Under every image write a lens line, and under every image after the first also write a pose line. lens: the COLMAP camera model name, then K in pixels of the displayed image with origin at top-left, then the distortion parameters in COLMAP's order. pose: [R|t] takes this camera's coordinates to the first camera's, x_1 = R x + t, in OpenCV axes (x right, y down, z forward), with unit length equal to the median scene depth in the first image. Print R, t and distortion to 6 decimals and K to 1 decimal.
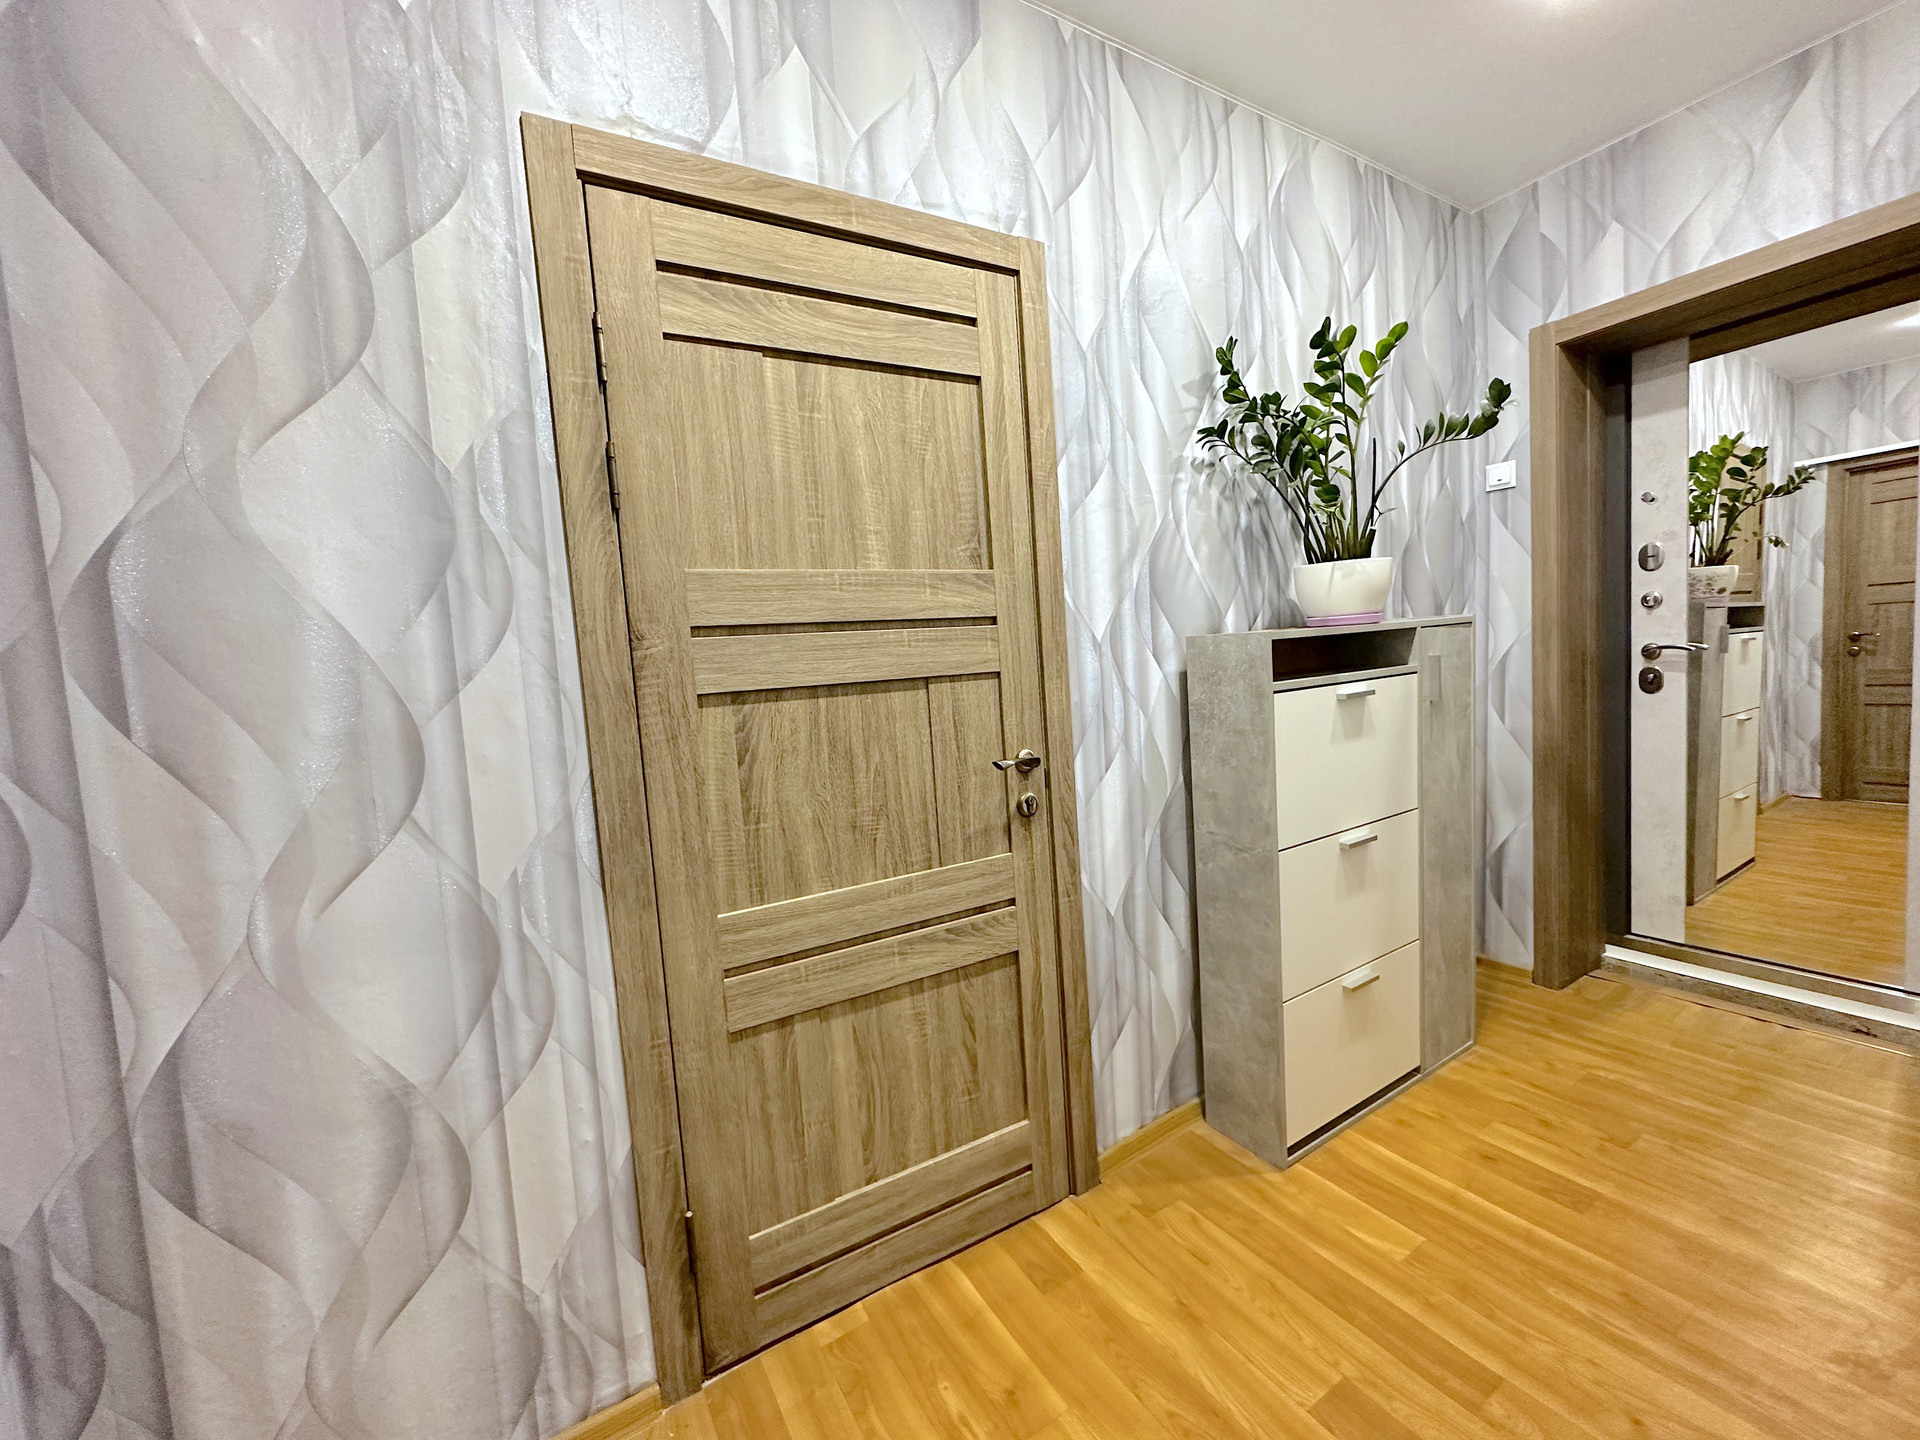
lens RADIAL K [[765.4, 0, 956.5], [0, 765.4, 719.2], [0, 0, 1]] dist [-0.005976, 0.001480]
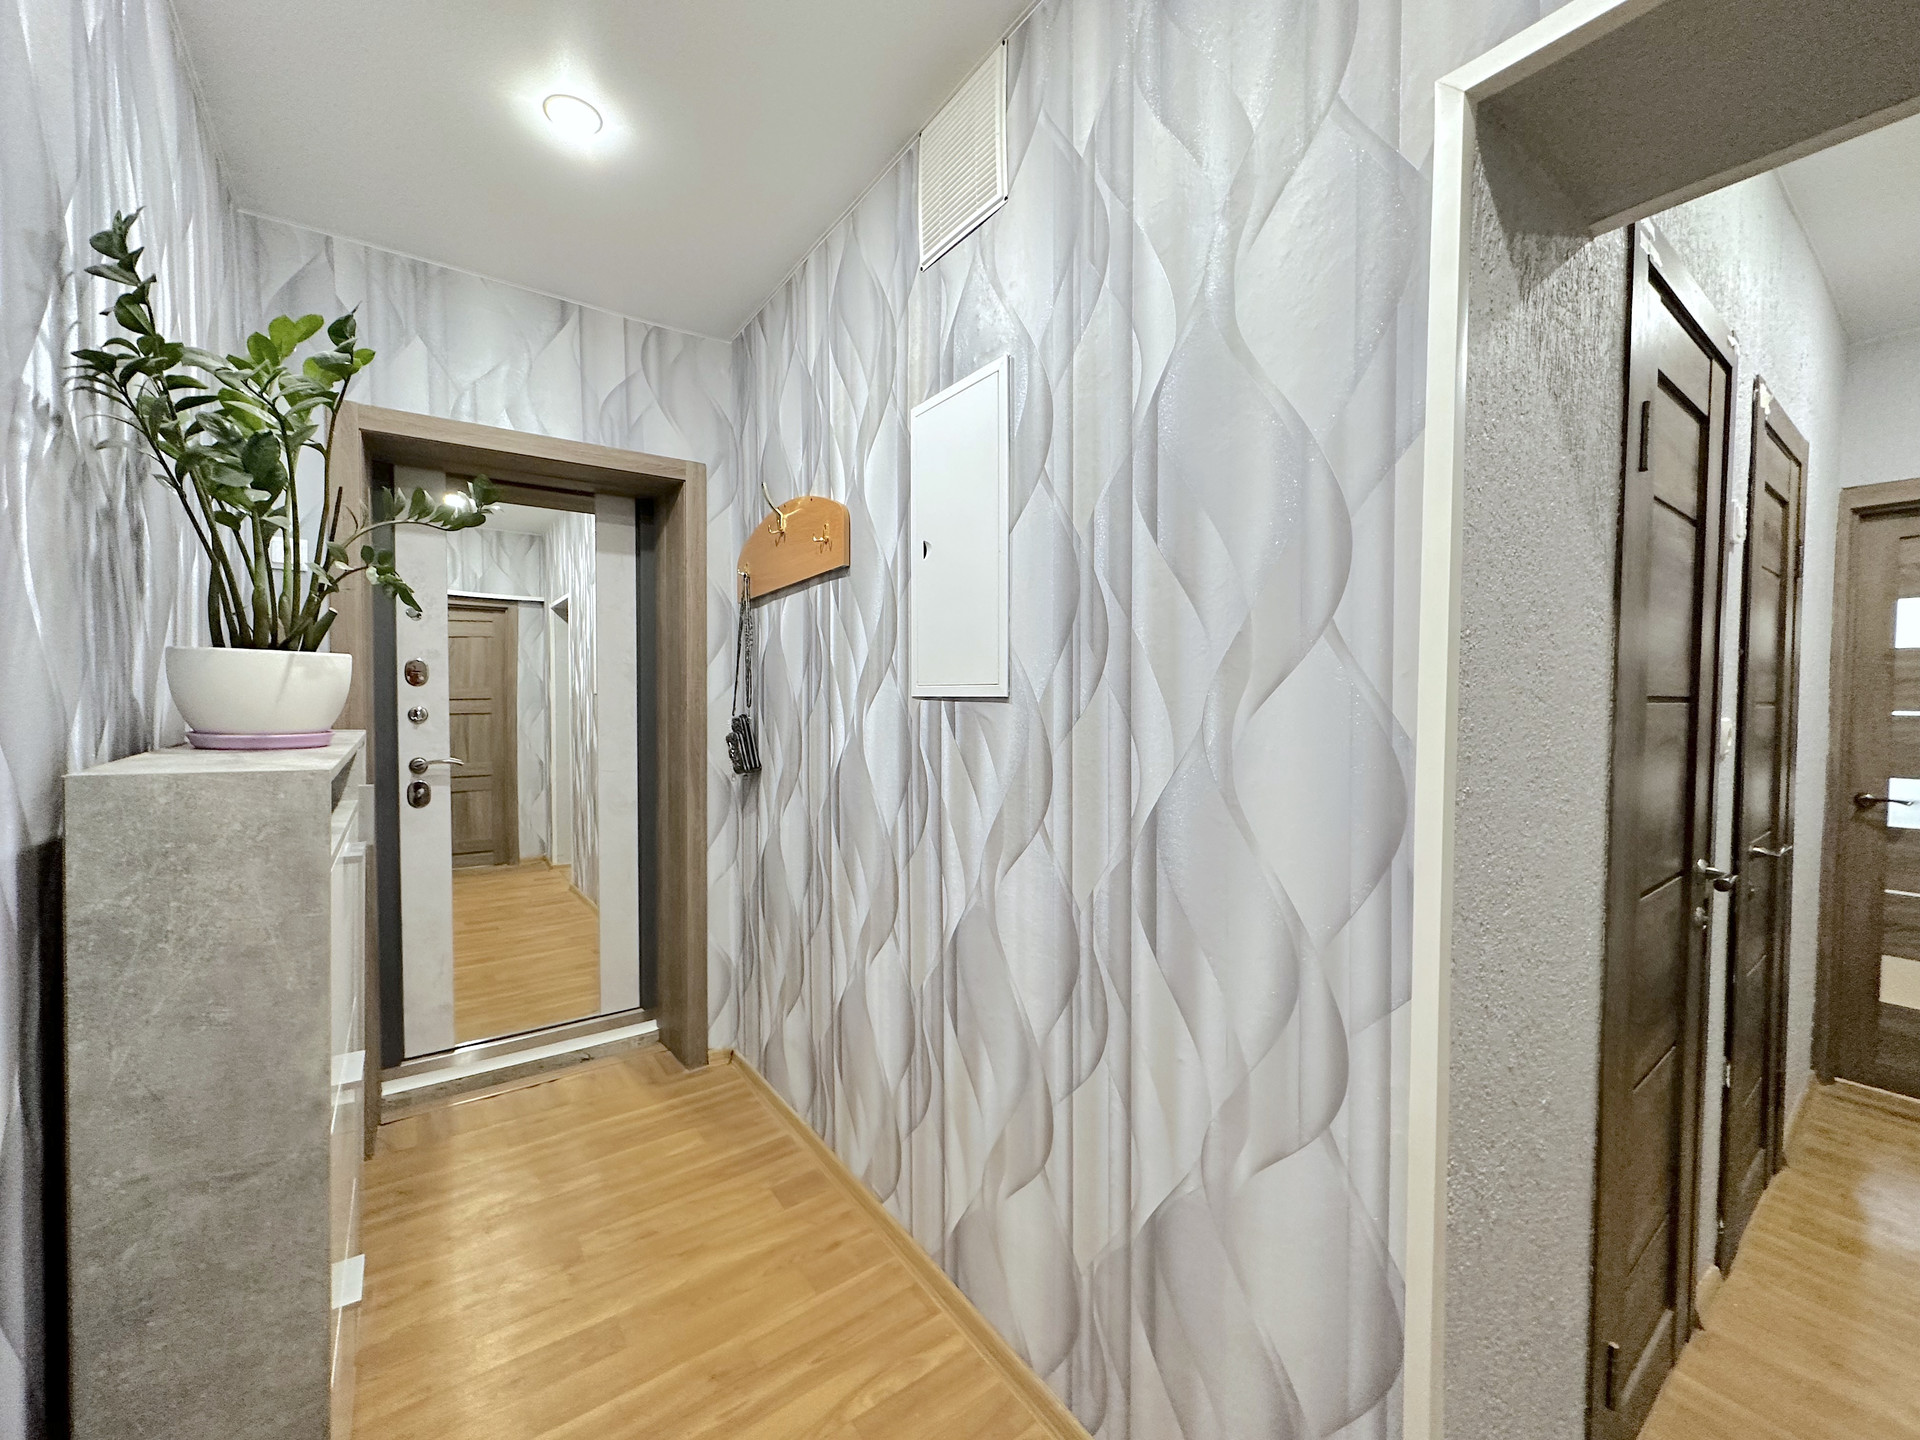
lens RADIAL K [[765.4, 0, 959.5], [0, 765.4, 720.0], [0, 0, 1]] dist [-0.005976, 0.001480]
pose [[-0.082433, 0.035859, 0.995951, -0.190188], [0.076251, 0.996650, -0.029573, -0.084462], [-0.993675, 0.073504, -0.084891, 0.486836]]
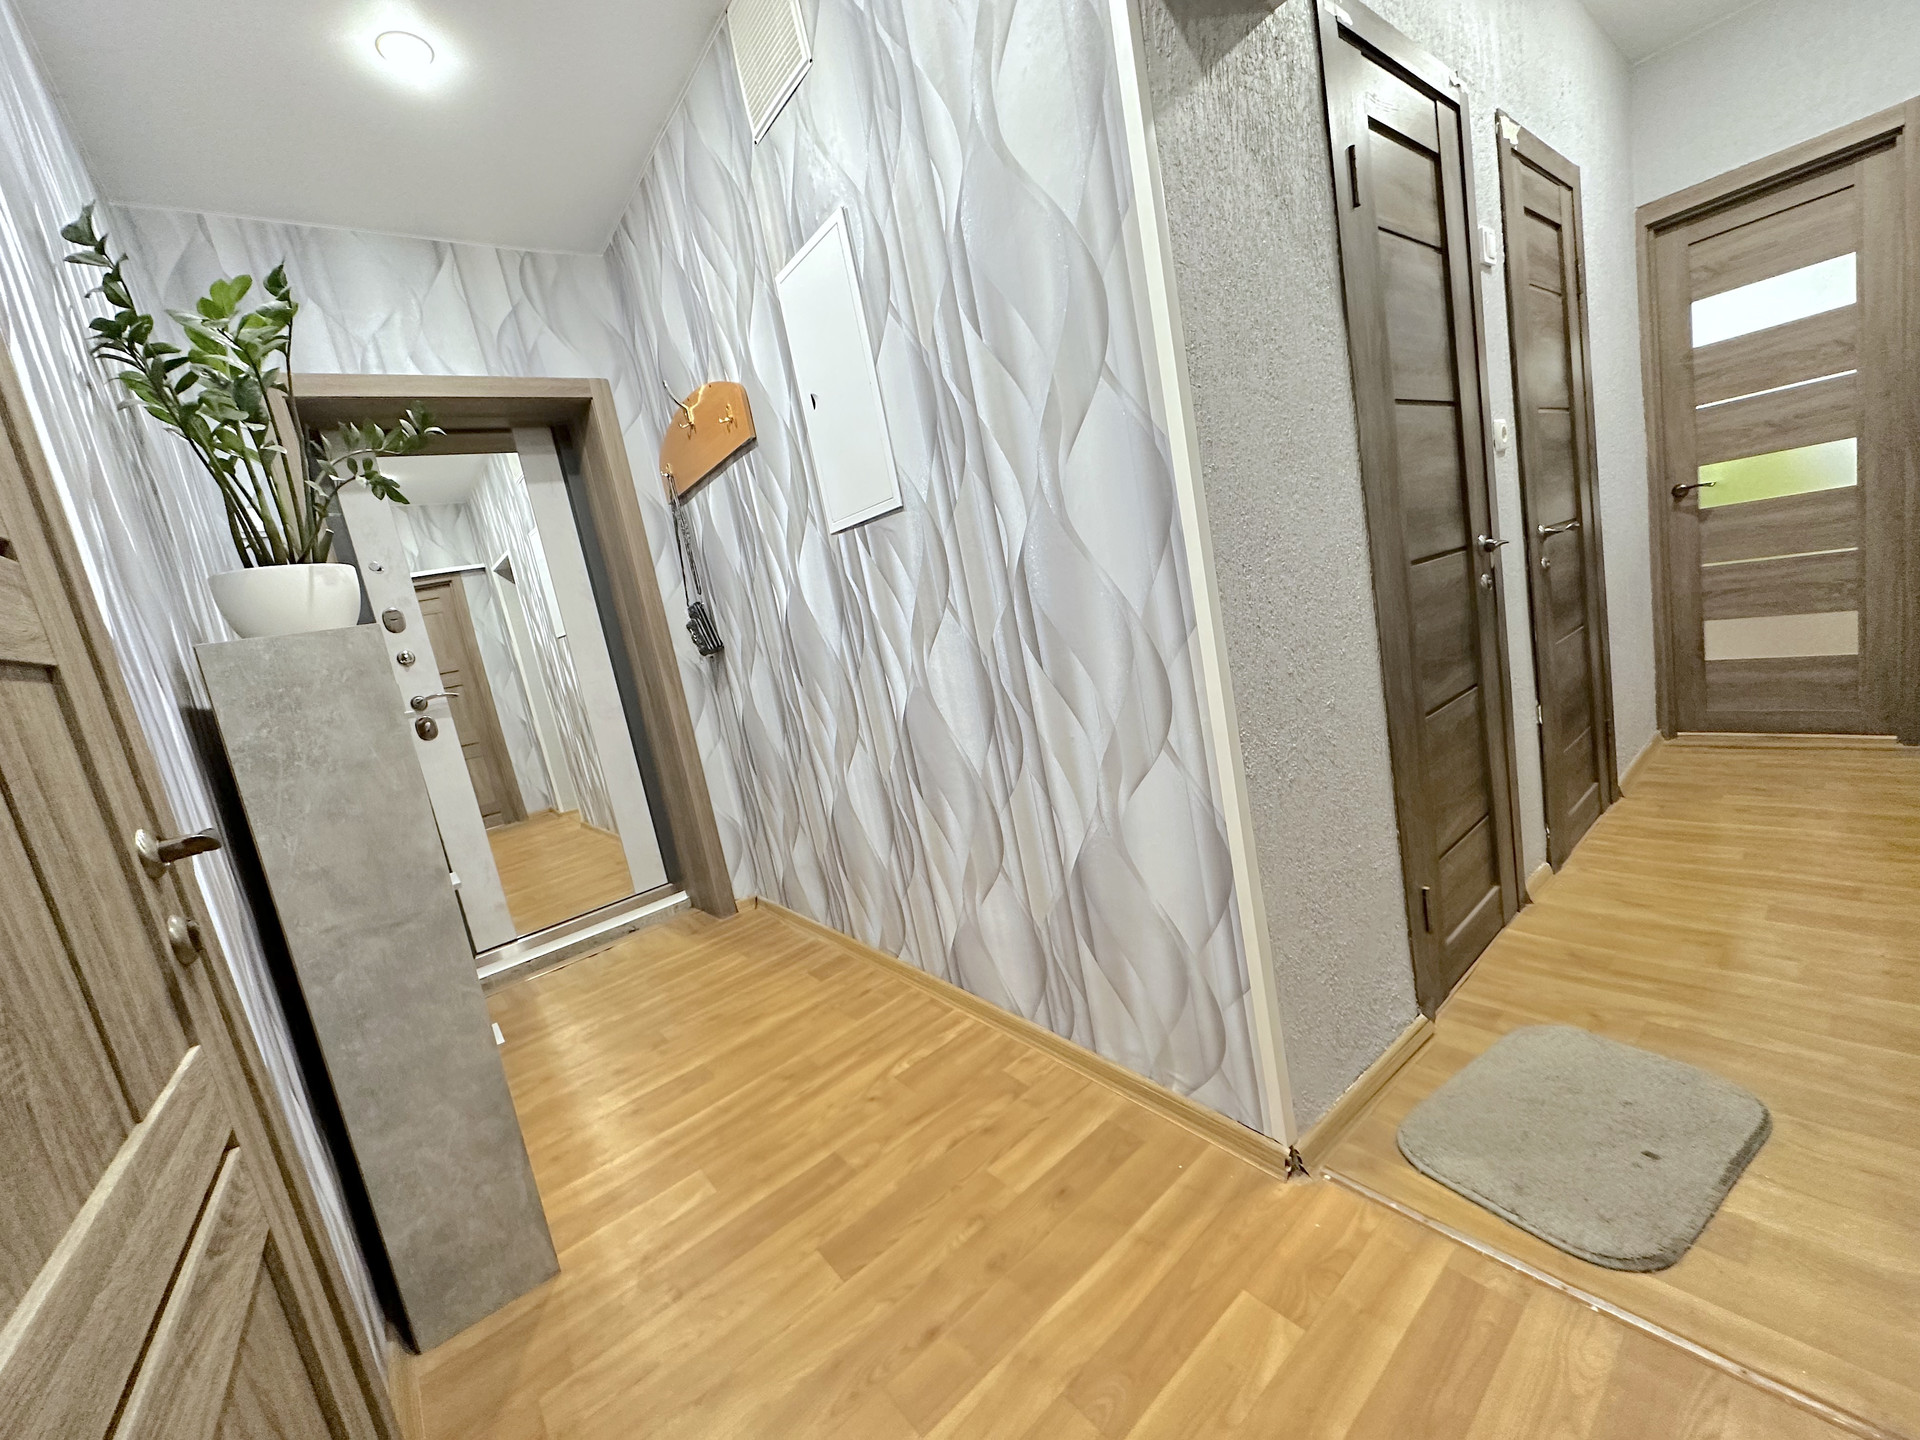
lens RADIAL K [[765.4, 0, 959.3], [0, 765.4, 719.9], [0, 0, 1]] dist [-0.005976, 0.001480]
pose [[-0.116783, -0.062558, 0.991185, -0.372525], [0.268168, 0.958958, 0.092120, 0.055969], [-0.956268, 0.276562, -0.095213, 0.465202]]
